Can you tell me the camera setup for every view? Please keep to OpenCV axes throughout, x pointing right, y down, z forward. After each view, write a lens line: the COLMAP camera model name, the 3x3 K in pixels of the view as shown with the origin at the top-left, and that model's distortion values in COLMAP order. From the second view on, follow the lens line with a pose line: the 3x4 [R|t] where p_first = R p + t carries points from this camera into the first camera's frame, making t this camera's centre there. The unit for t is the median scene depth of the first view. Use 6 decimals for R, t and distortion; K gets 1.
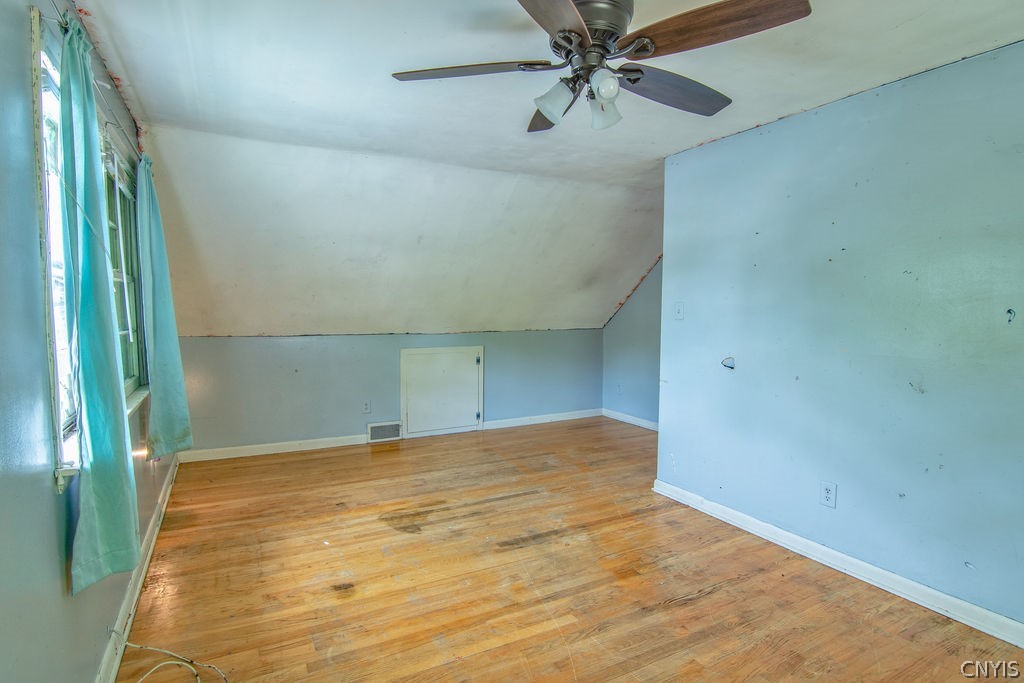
lens RADIAL K [[511.9, 0, 513.7], [0, 511.9, 346.5], [0, 0, 1]] dist [-0.001461, -0.015930]
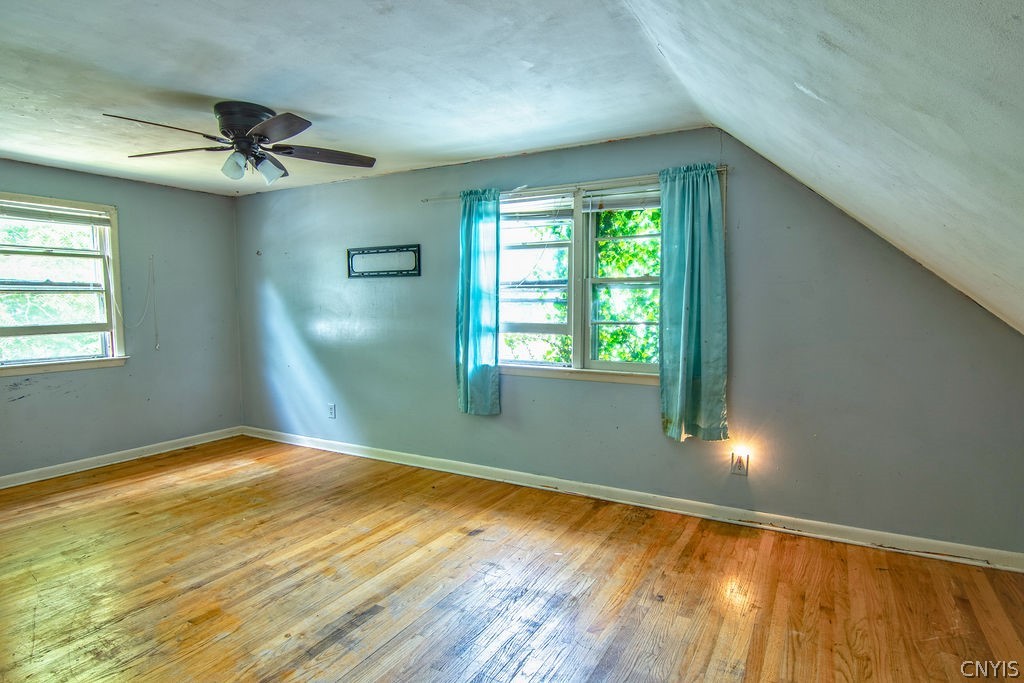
lens RADIAL K [[564.4, 0, 512.0], [0, 564.4, 341.5], [0, 0, 1]] dist [-0.002232, -0.000856]
pose [[-0.841791, 0.037495, -0.538500, 0.249037], [-0.043394, 0.989656, 0.136742, -0.139762], [0.538057, 0.138476, -0.831456, 1.761181]]
